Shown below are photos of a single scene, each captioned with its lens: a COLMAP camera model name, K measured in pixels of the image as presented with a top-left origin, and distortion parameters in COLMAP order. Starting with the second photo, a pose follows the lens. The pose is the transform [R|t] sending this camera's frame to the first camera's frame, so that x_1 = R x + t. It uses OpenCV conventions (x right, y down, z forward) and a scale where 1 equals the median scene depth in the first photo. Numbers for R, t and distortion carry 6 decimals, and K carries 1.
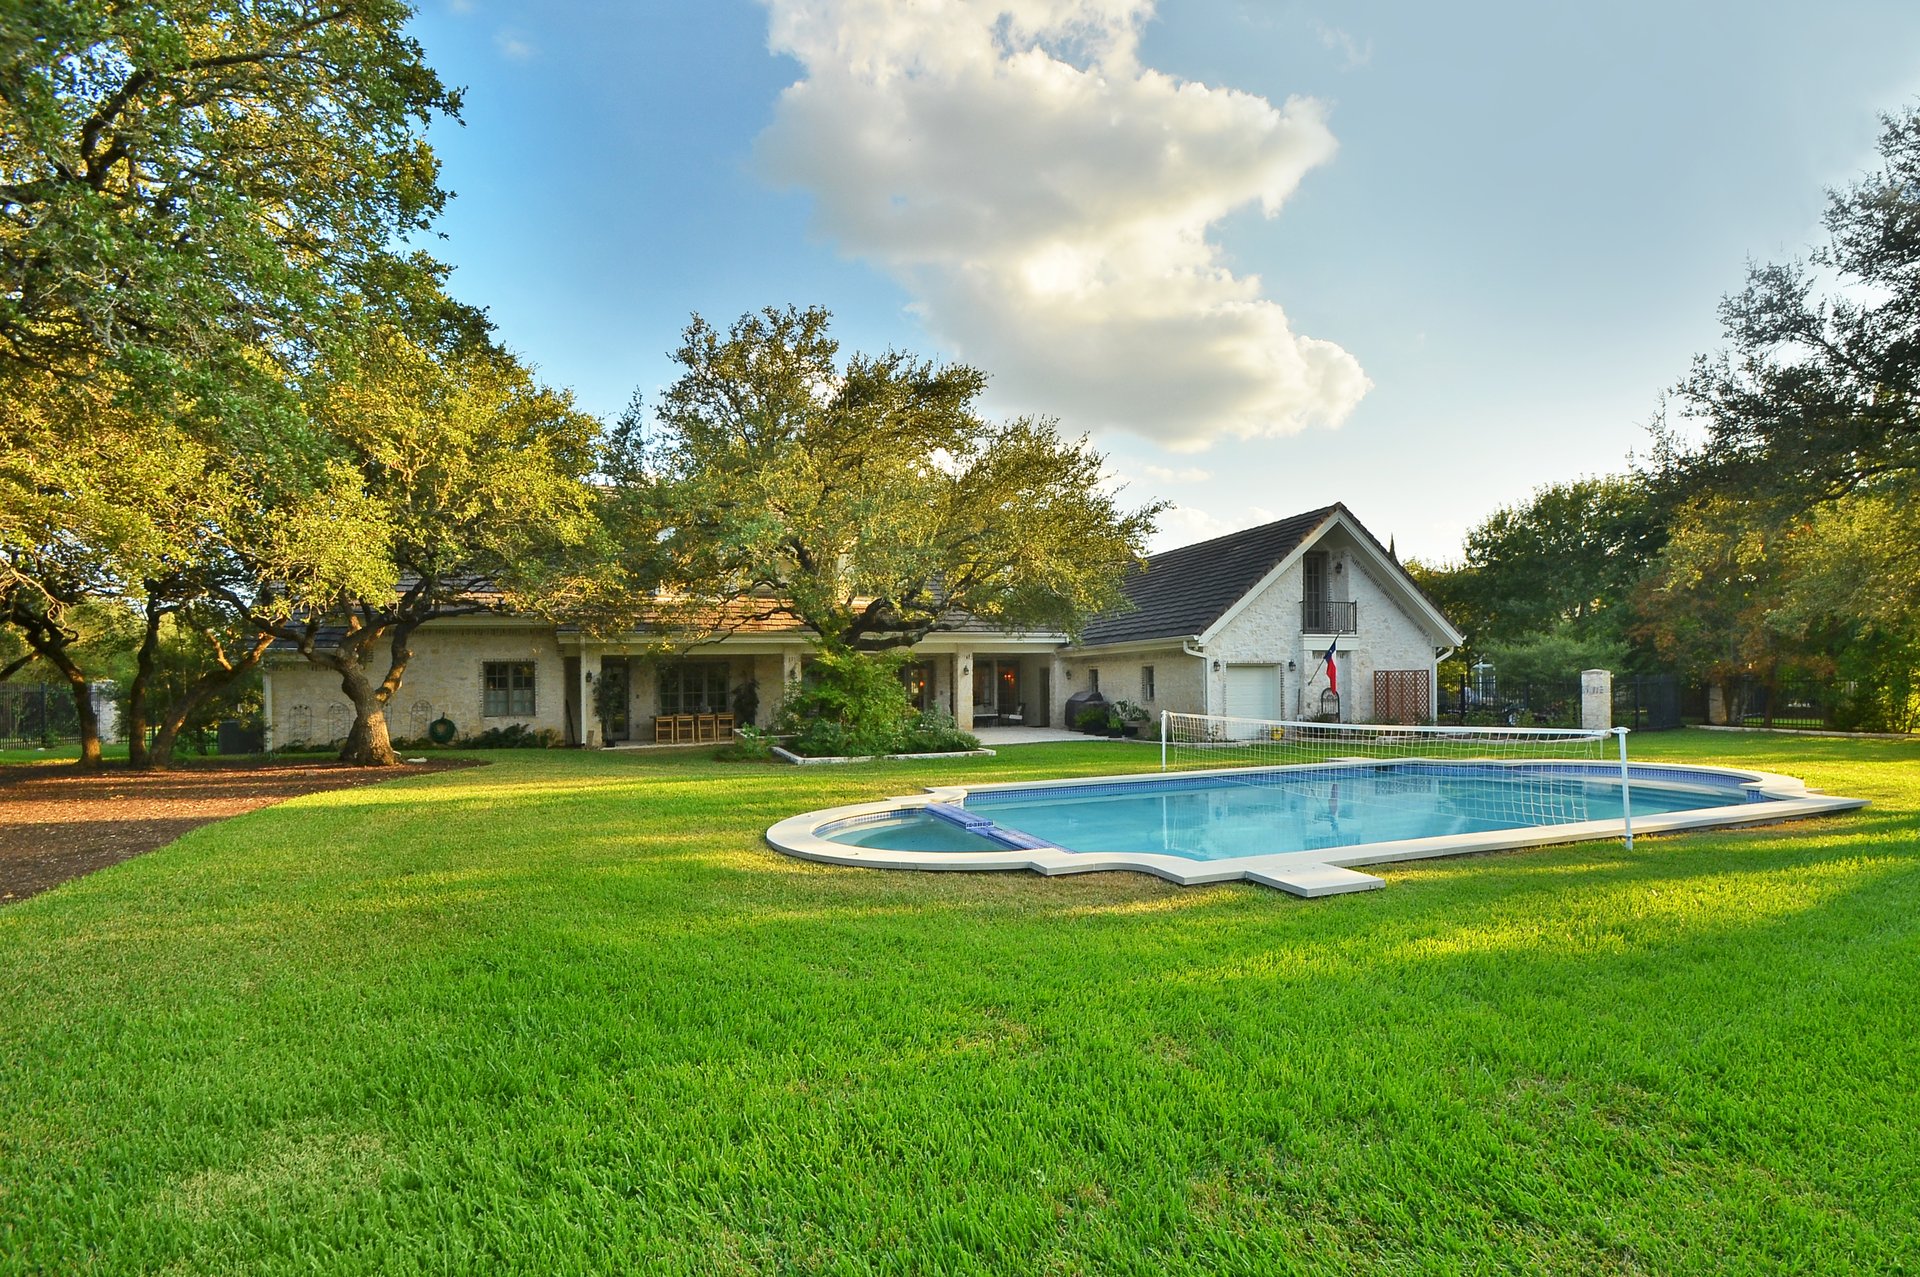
lens RADIAL K [[856.9, 0, 995.6], [0, 856.9, 700.2], [0, 0, 1]] dist [0.022080, 0.000116]
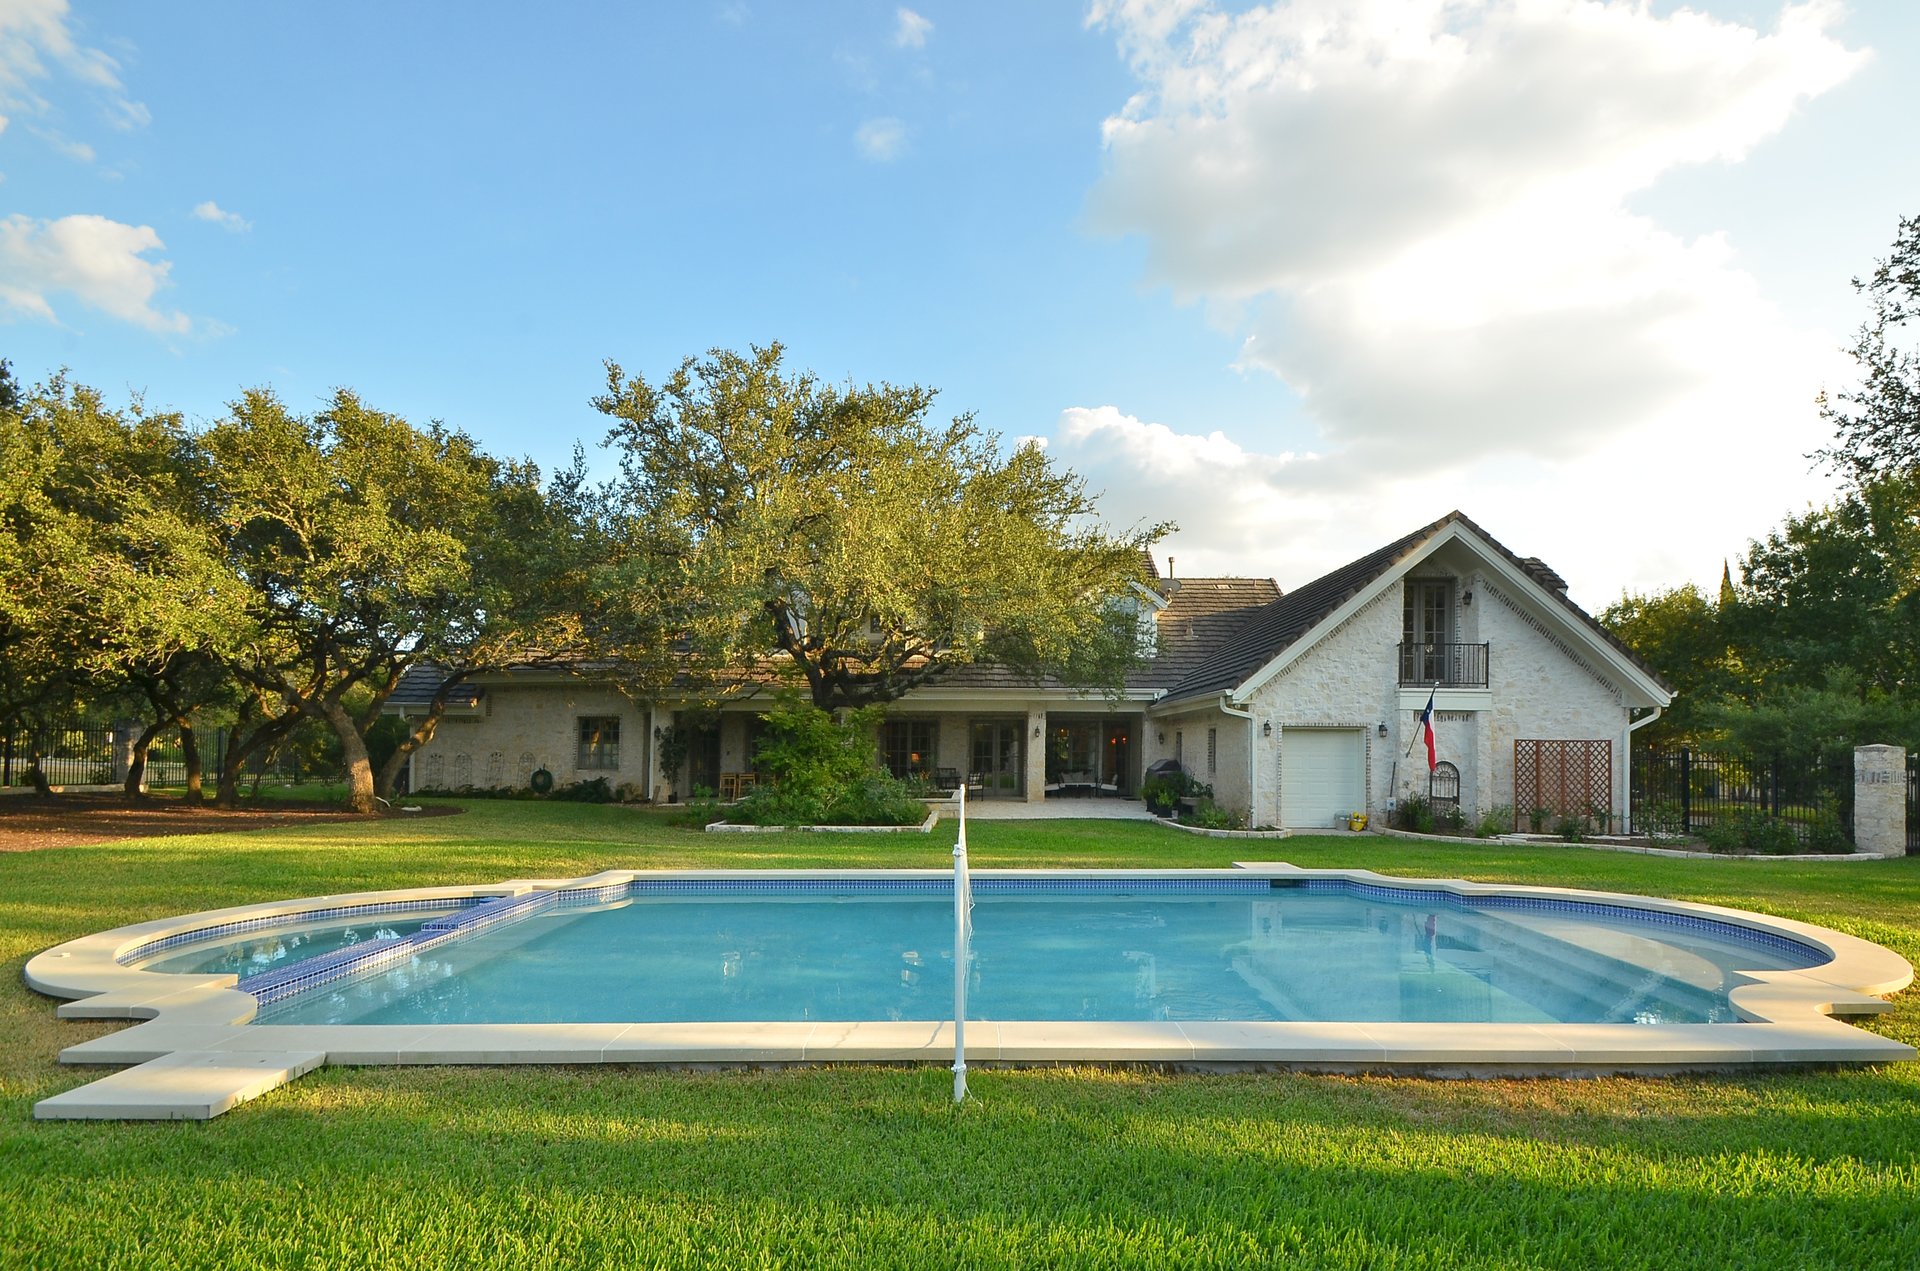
lens RADIAL K [[892.3, 0, 1033.2], [0, 892.3, 683.7], [0, 0, 1]] dist [0.012809, -0.000446]
pose [[0.941688, -0.003645, -0.336469, 0.320667], [-0.026509, 0.996030, -0.084981, -0.007001], [0.335442, 0.088944, 0.937852, 0.175311]]
